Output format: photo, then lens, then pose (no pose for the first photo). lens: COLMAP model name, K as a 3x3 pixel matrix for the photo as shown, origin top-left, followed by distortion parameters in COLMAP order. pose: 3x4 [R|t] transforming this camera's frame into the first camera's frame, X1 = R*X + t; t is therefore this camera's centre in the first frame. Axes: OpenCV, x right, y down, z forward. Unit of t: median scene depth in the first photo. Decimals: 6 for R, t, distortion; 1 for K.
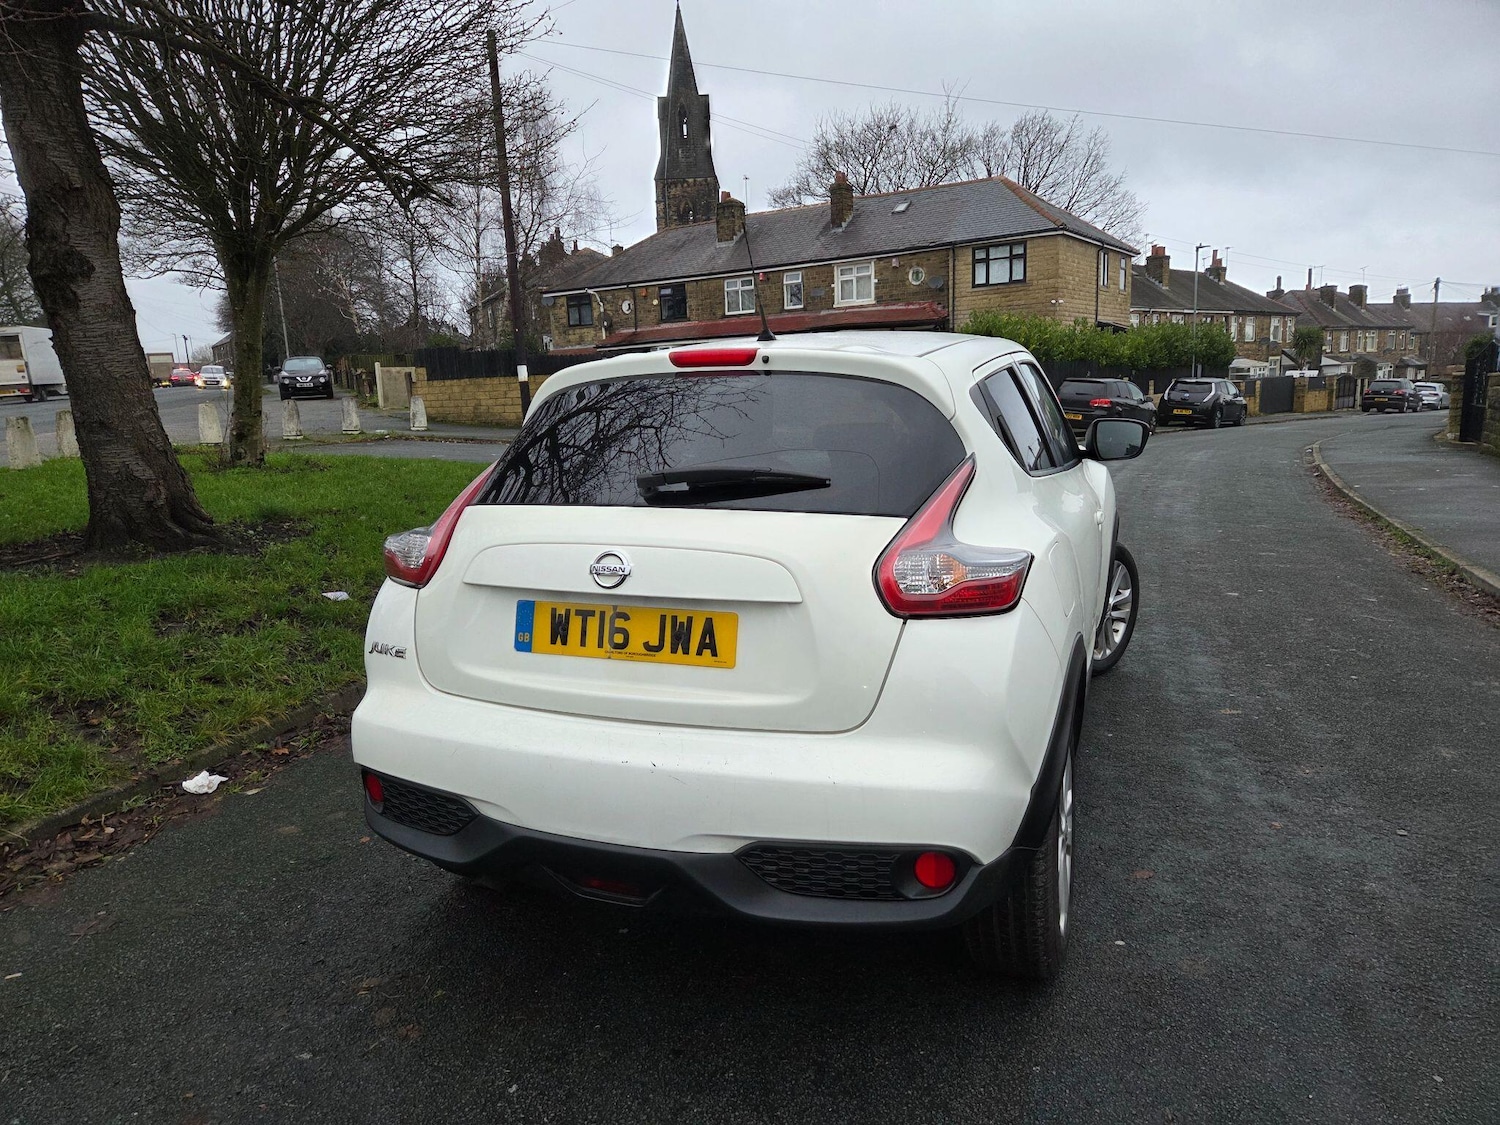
lens RADIAL K [[1000.2, 0, 757.1], [0, 1000.2, 588.0], [0, 0, 1]] dist [0.069738, -0.050338]
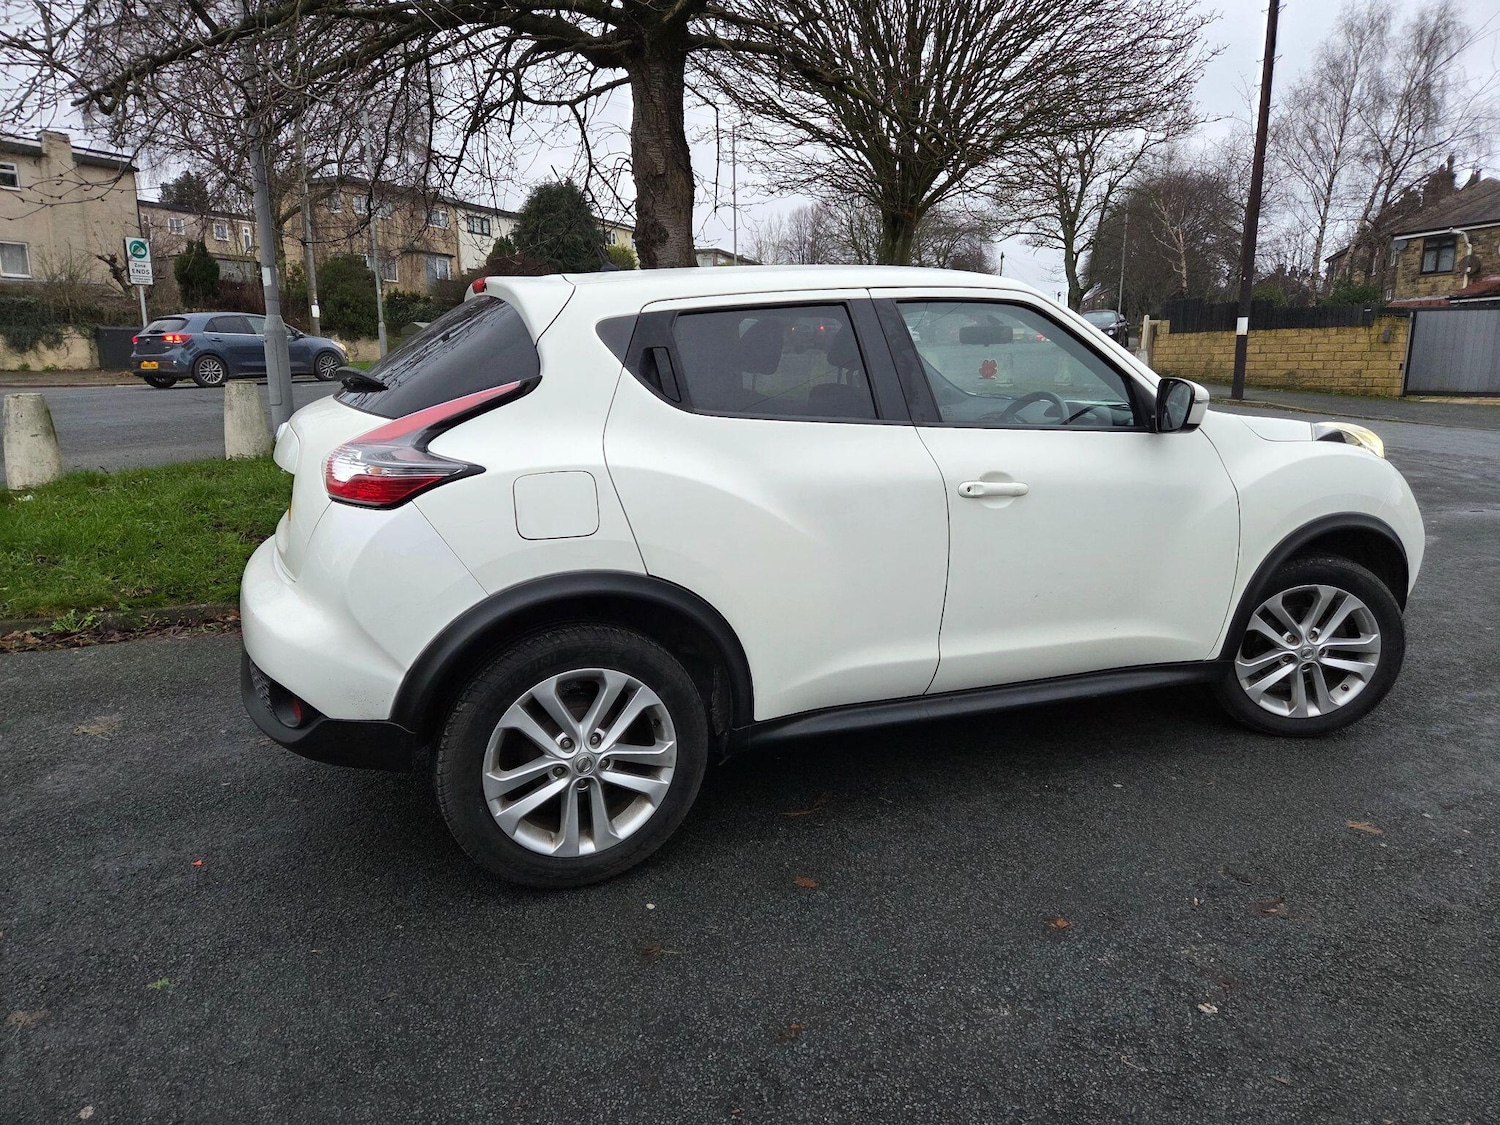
lens RADIAL K [[1000.6, 0, 767.5], [0, 1000.6, 563.3], [0, 0, 1]] dist [0.075153, -0.058768]
pose [[0.706252, 0.185068, -0.683343, 0.111183], [-0.172365, 0.981133, 0.087575, -0.007429], [0.686657, 0.055935, 0.724826, 0.040326]]
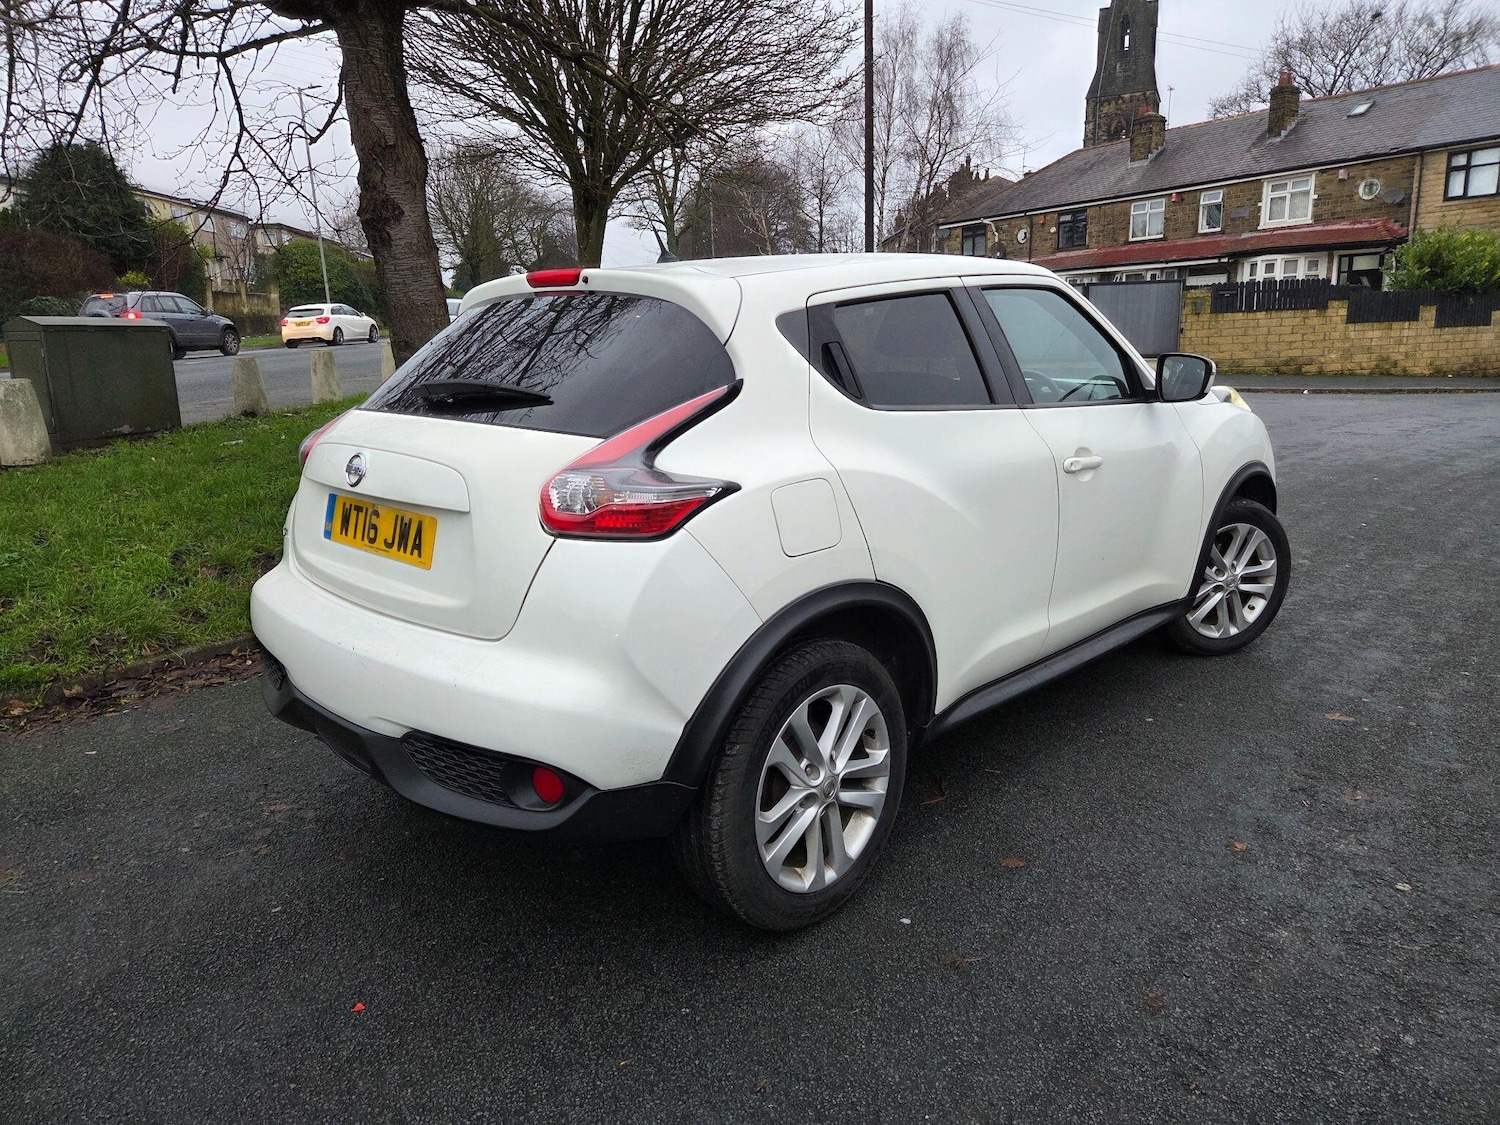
lens RADIAL K [[1000.2, 0, 764.3], [0, 1000.2, 556.3], [0, 0, 1]] dist [0.069738, -0.050338]
pose [[0.923360, 0.098680, -0.371037, 0.059384], [-0.086357, 0.995022, 0.049728, -0.001500], [0.374097, -0.013876, 0.927286, 0.011700]]
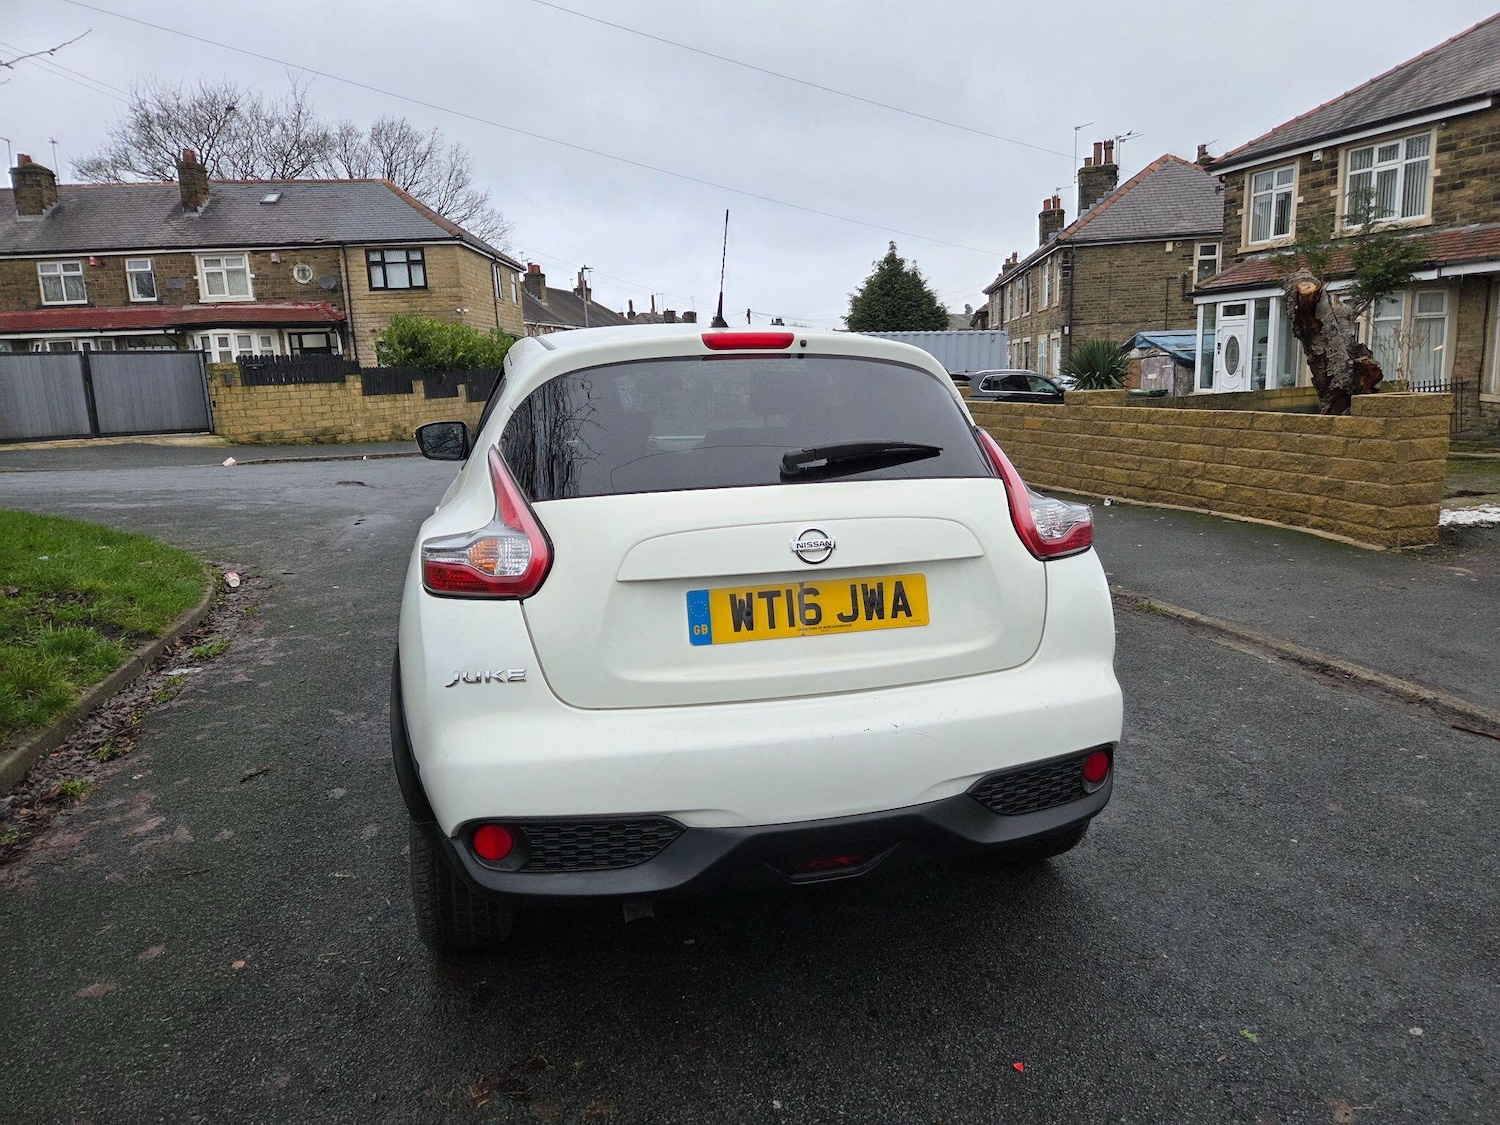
lens RADIAL K [[1000.6, 0, 774.7], [0, 1000.6, 561.0], [0, 0, 1]] dist [0.075153, -0.058768]
pose [[0.818448, -0.099360, 0.565924, -0.064211], [0.119115, 0.992878, 0.002055, -0.000784], [-0.562098, 0.065729, 0.824455, 0.016997]]
